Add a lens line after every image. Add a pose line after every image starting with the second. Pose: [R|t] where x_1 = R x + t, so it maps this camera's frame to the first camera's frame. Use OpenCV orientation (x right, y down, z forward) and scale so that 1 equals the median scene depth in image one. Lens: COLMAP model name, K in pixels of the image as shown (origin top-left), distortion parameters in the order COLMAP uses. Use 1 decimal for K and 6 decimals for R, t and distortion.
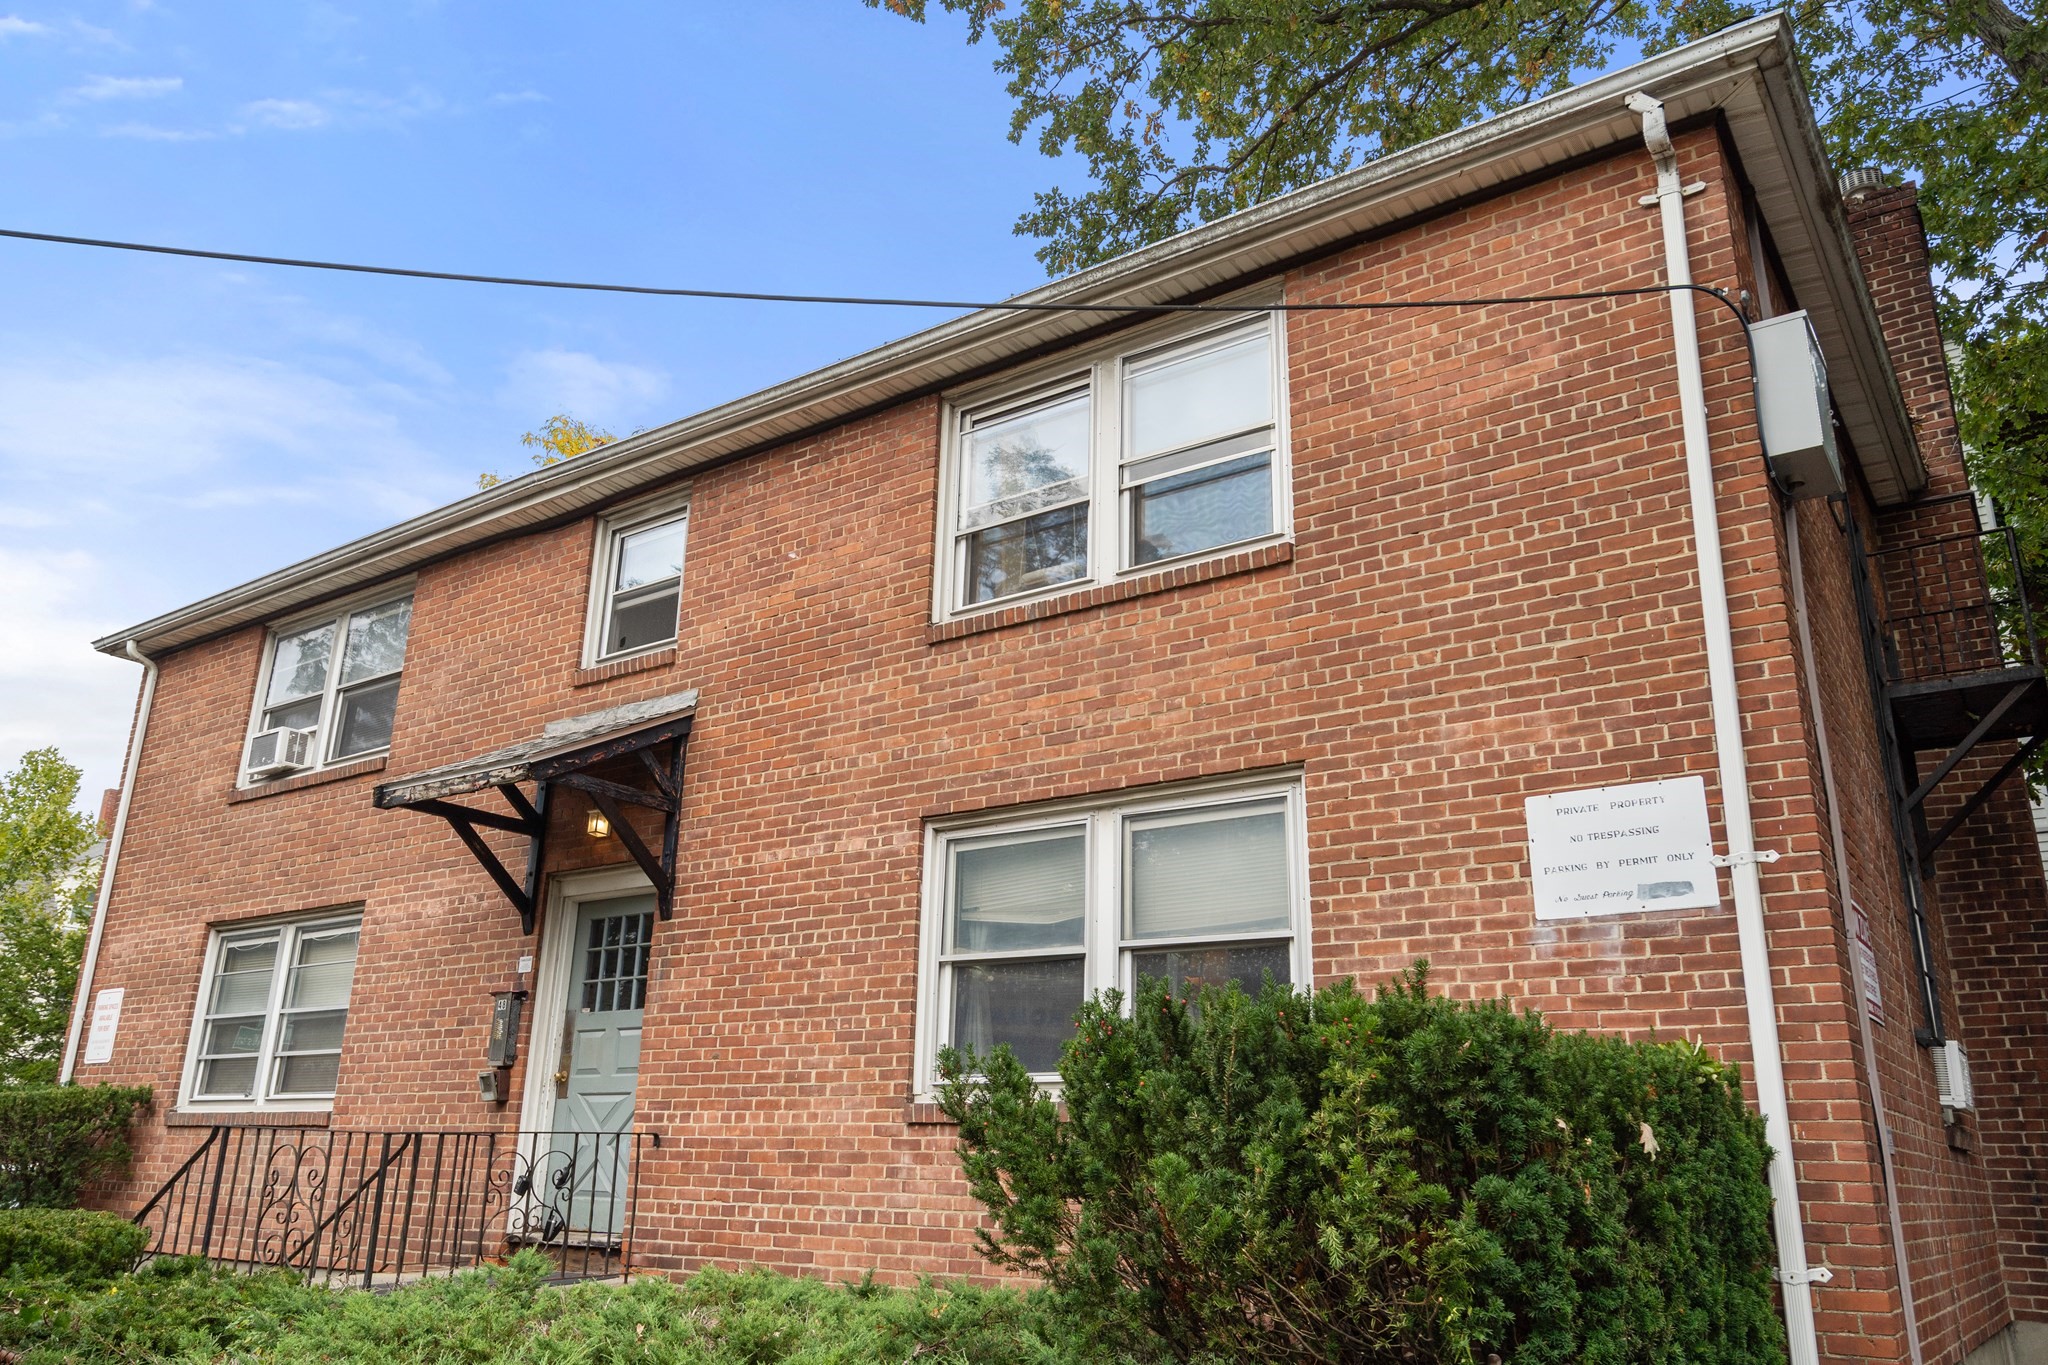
lens RADIAL K [[1503.3, 0, 1013.0], [0, 1503.3, 682.1], [0, 0, 1]] dist [0.011956, -0.007933]
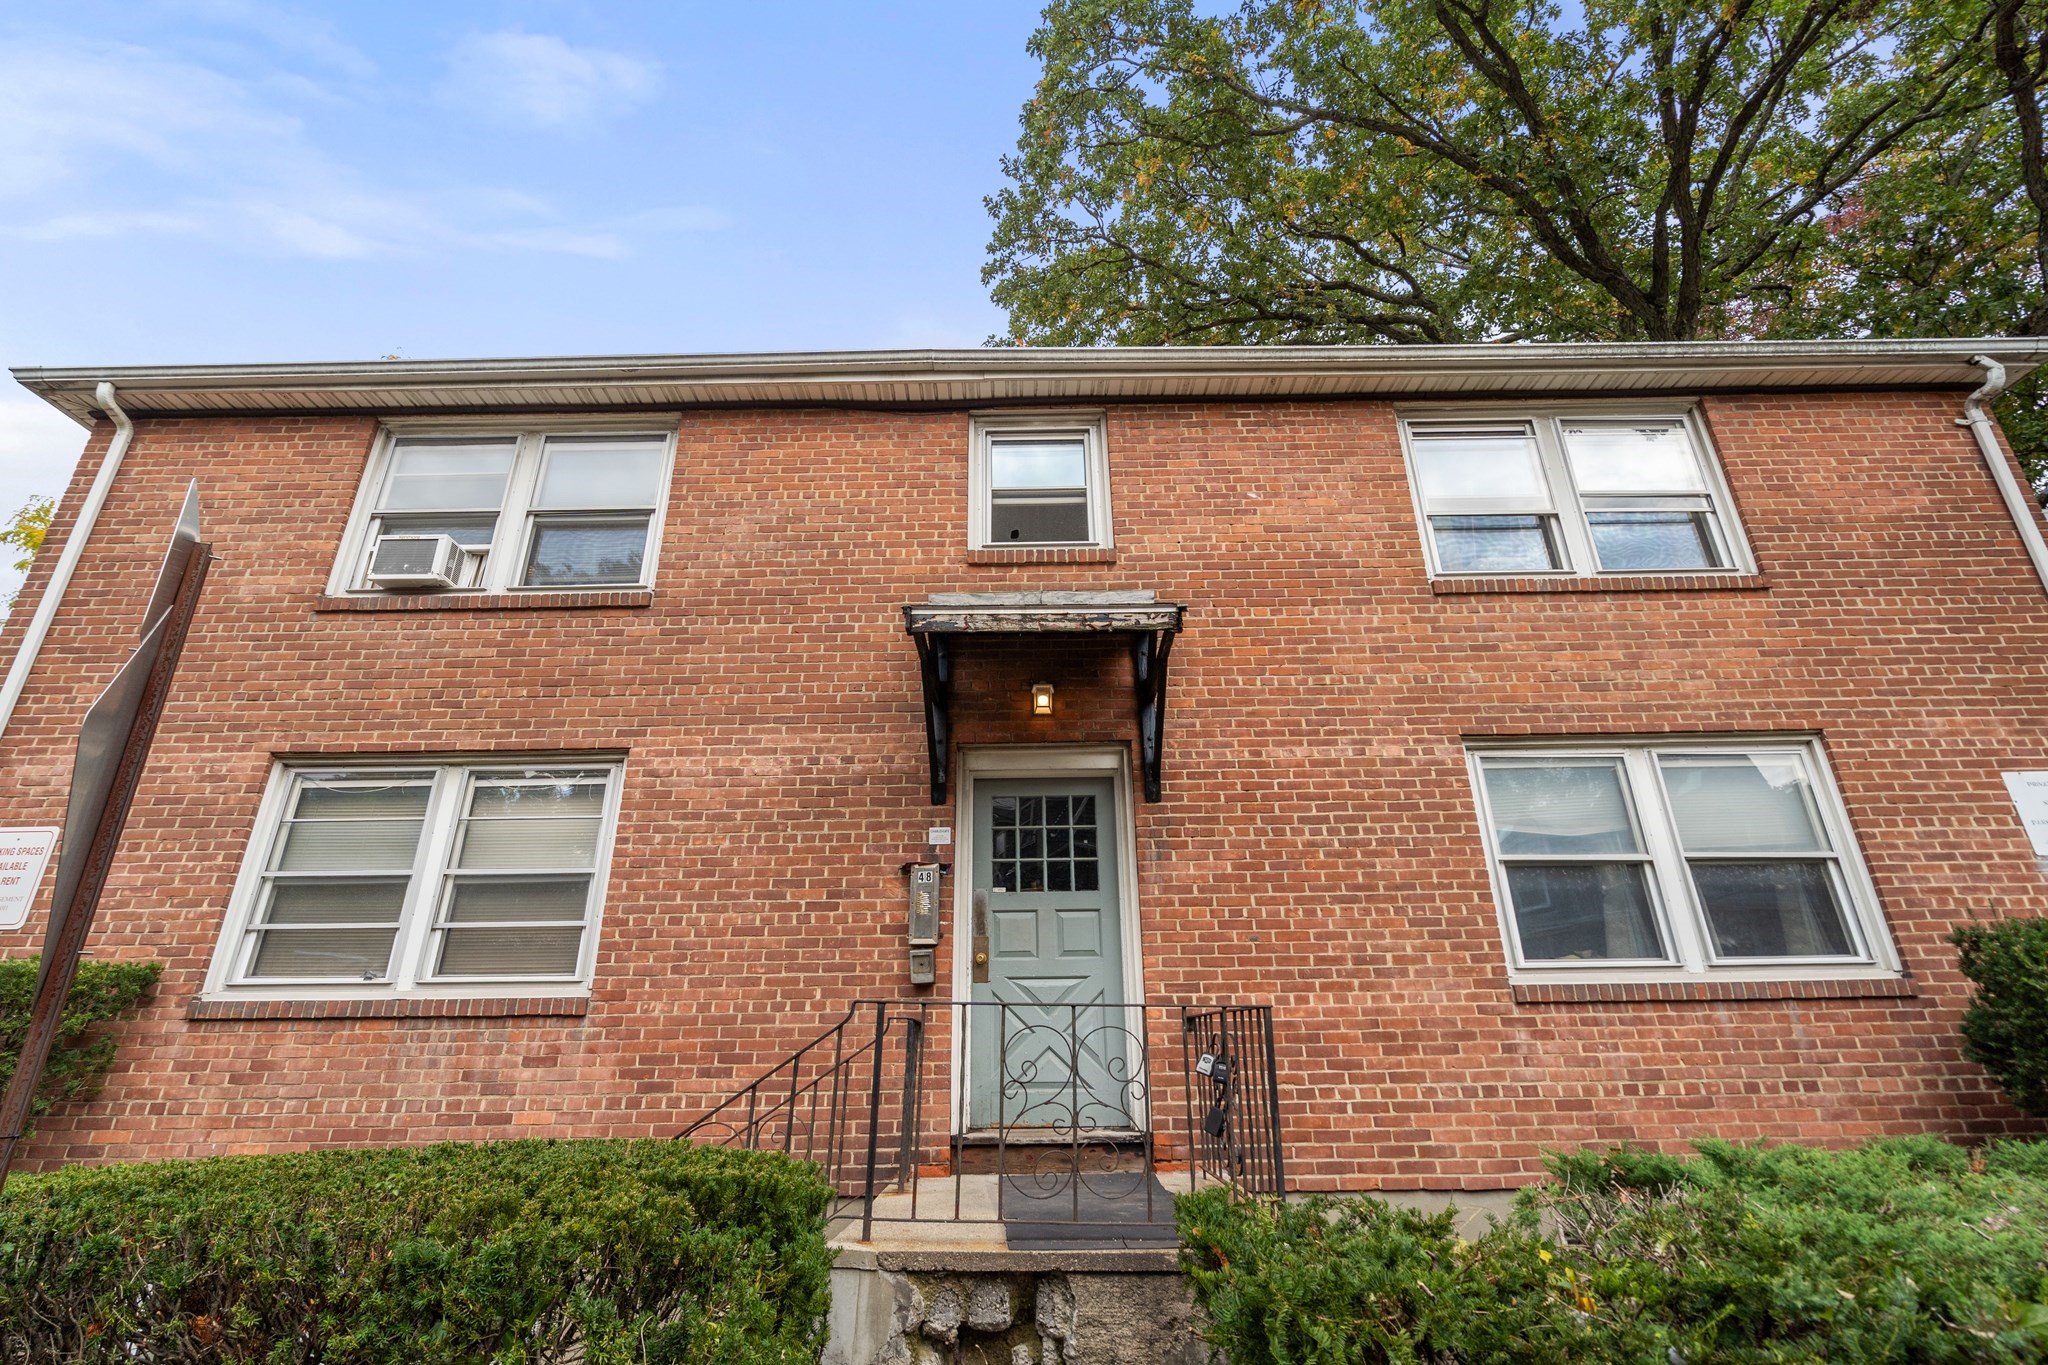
lens RADIAL K [[928.4, 0, 1024.0], [0, 928.4, 690.1], [0, 0, 1]] dist [-0.002952, 0.000851]
pose [[0.820417, 0.188739, 0.539716, -0.834264], [-0.150911, 0.981953, -0.113992, 0.215759], [-0.551490, 0.012072, 0.834094, 0.678518]]
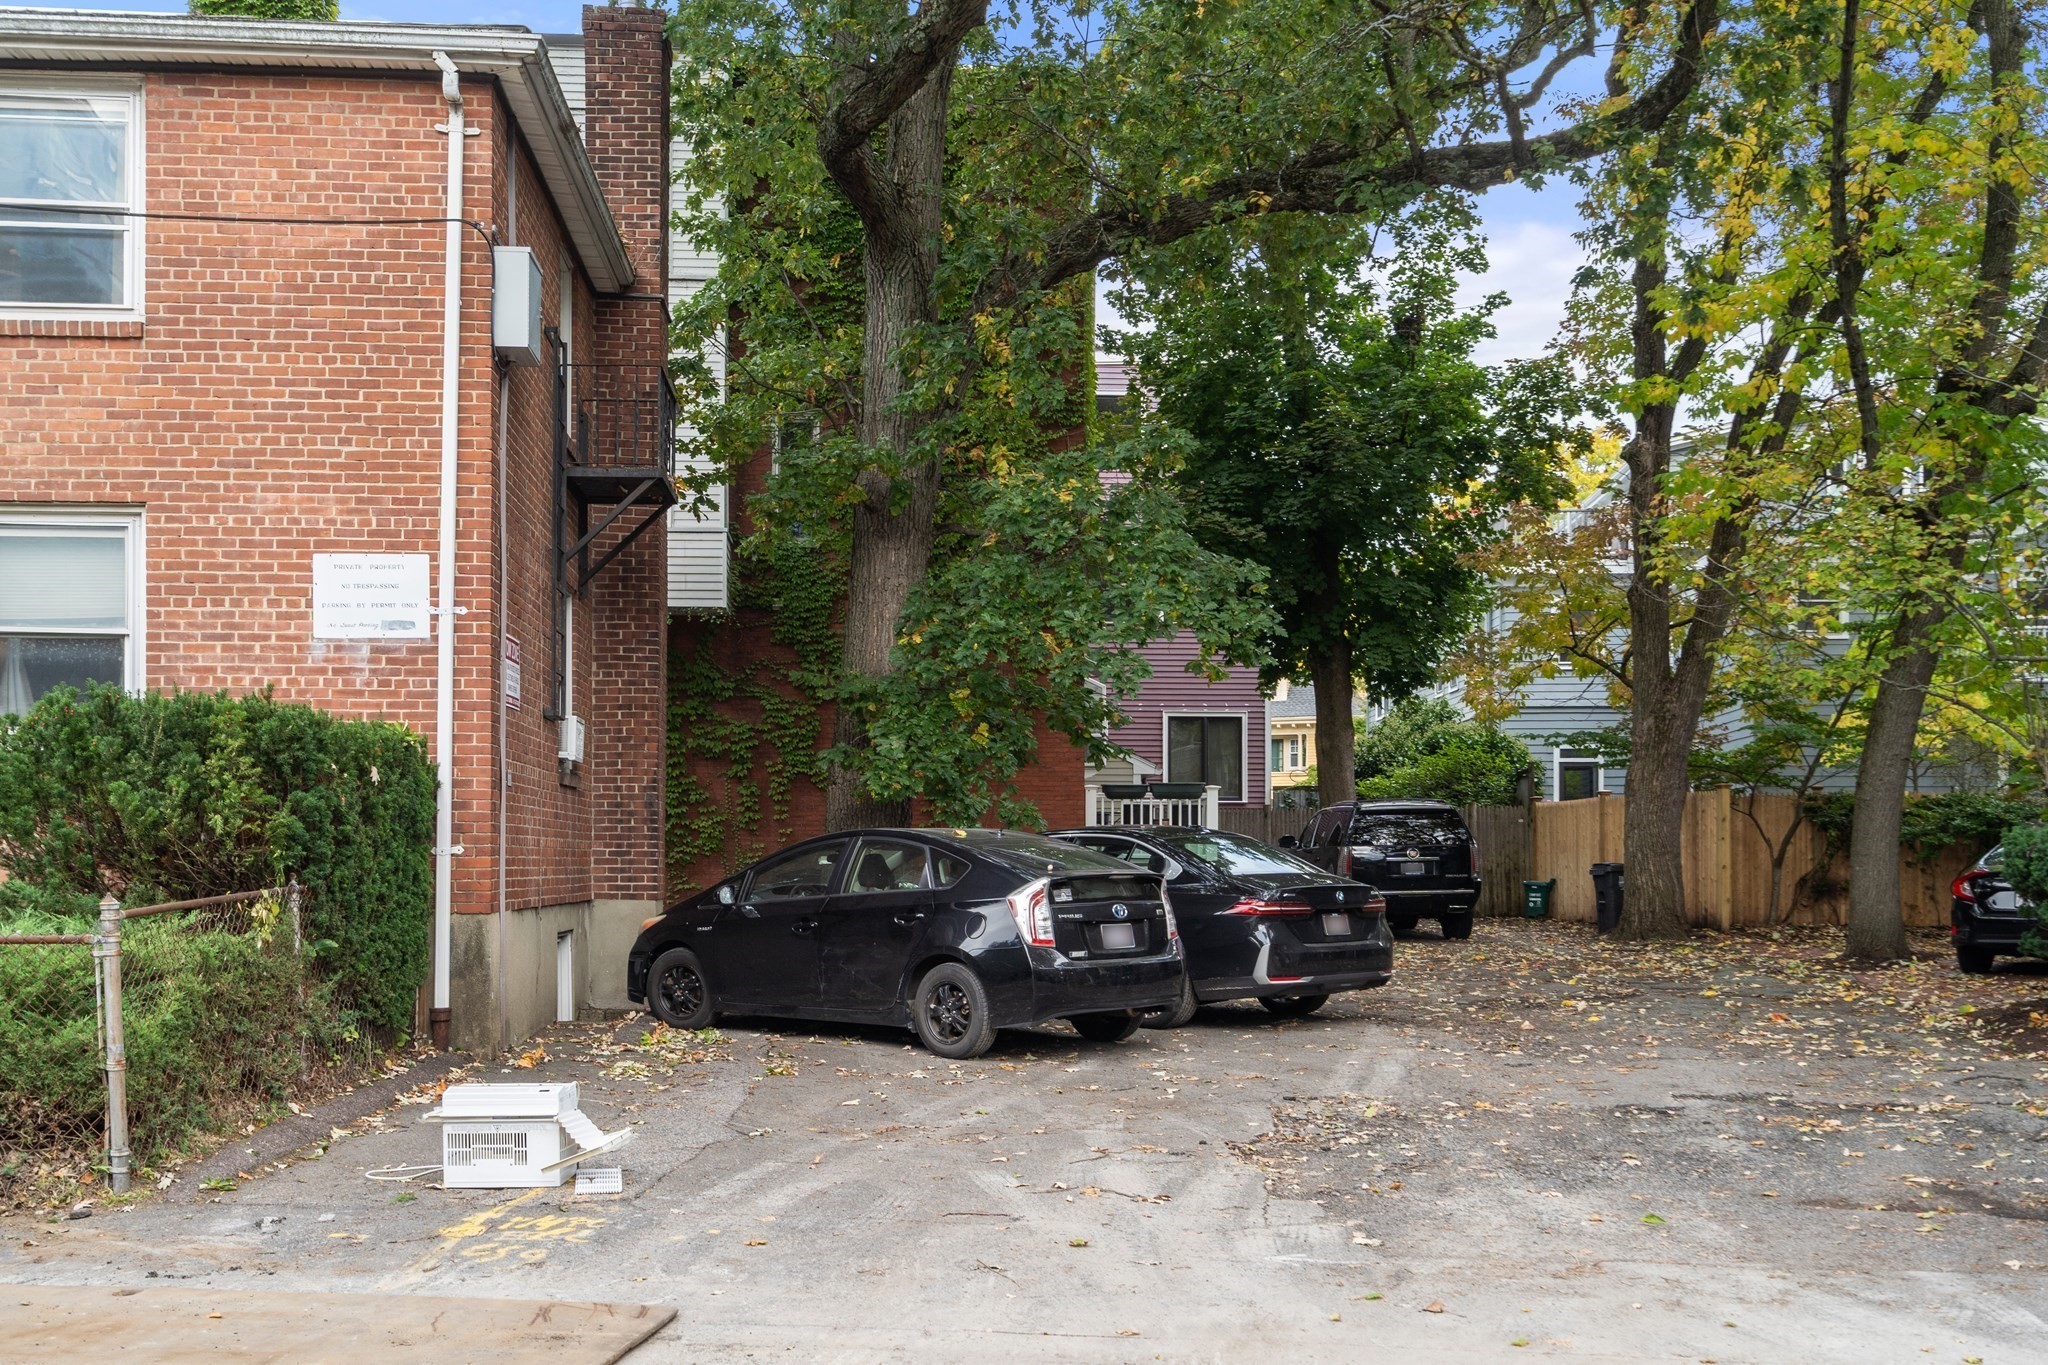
lens RADIAL K [[2050.2, 0, 1036.2], [0, 2050.2, 808.9], [0, 0, 1]] dist [0.012646, 0.000000]
pose [[0.765430, -0.018683, 0.643248, -0.360831], [-0.185508, 0.950739, 0.248360, -0.275656], [-0.616201, -0.309430, 0.724258, -0.839173]]
